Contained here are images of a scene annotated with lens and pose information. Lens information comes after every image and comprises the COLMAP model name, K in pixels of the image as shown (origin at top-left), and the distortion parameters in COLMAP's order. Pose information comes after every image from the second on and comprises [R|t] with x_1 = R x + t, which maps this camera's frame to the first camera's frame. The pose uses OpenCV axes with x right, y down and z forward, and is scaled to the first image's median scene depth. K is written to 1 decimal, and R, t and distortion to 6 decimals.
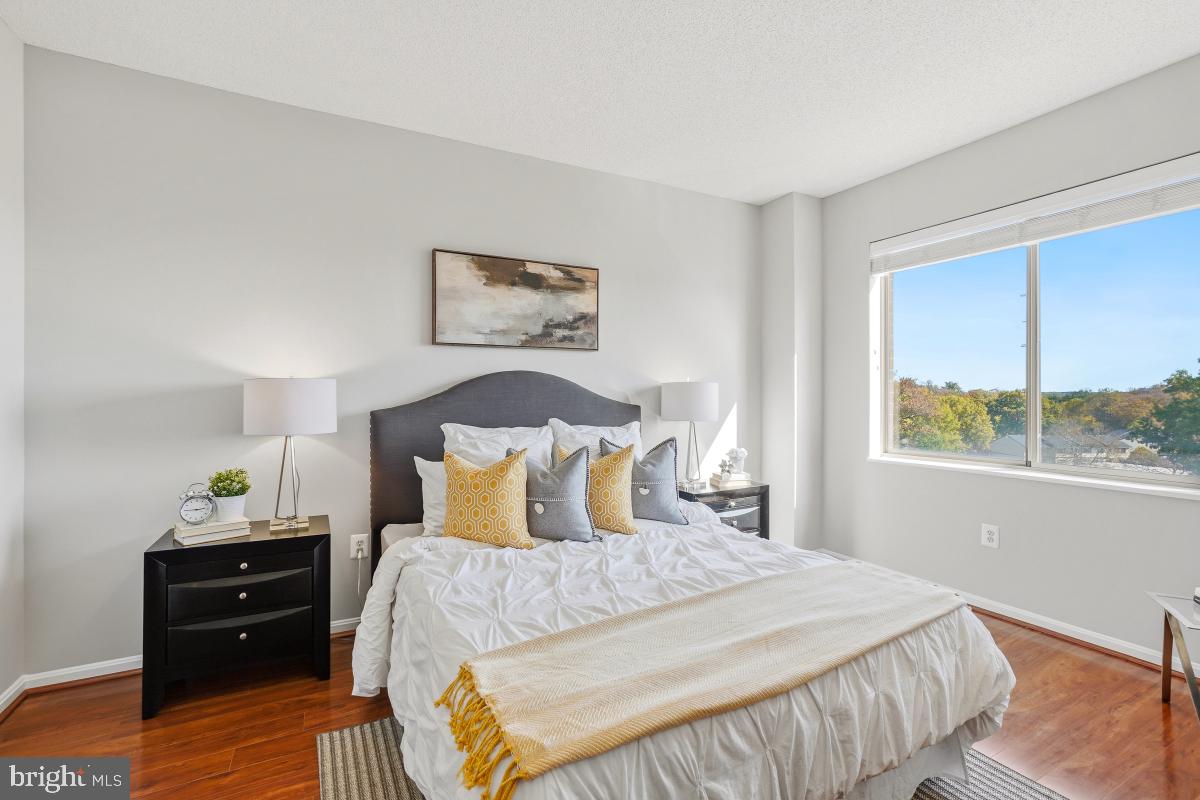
lens RADIAL K [[540.1, 0, 598.9], [0, 540.1, 395.9], [0, 0, 1]] dist [-0.001453, -0.000181]
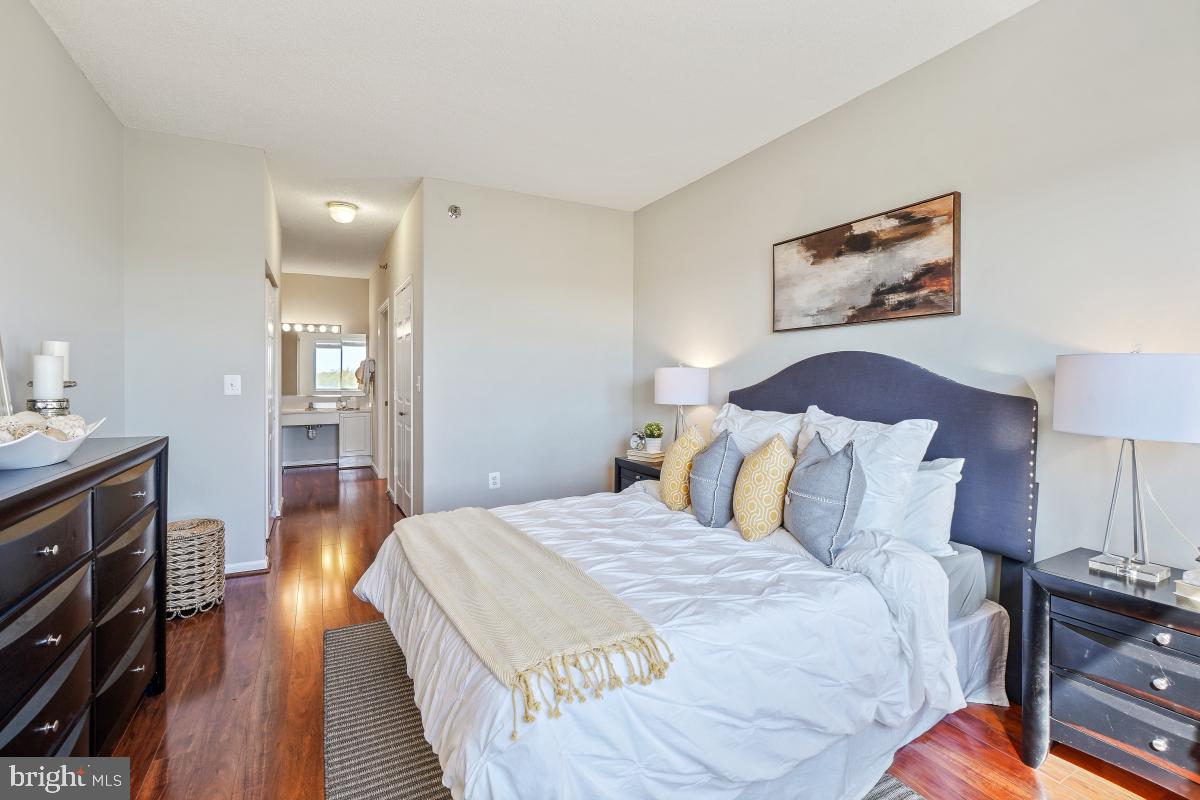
lens RADIAL K [[540.1, 0, 601.2], [0, 540.1, 389.4], [0, 0, 1]] dist [-0.001453, -0.000181]
pose [[-0.002477, 0.017287, -0.999847, 0.715160], [-0.011182, 0.999788, 0.017314, 0.004078], [0.999934, 0.011223, -0.002283, 0.597455]]
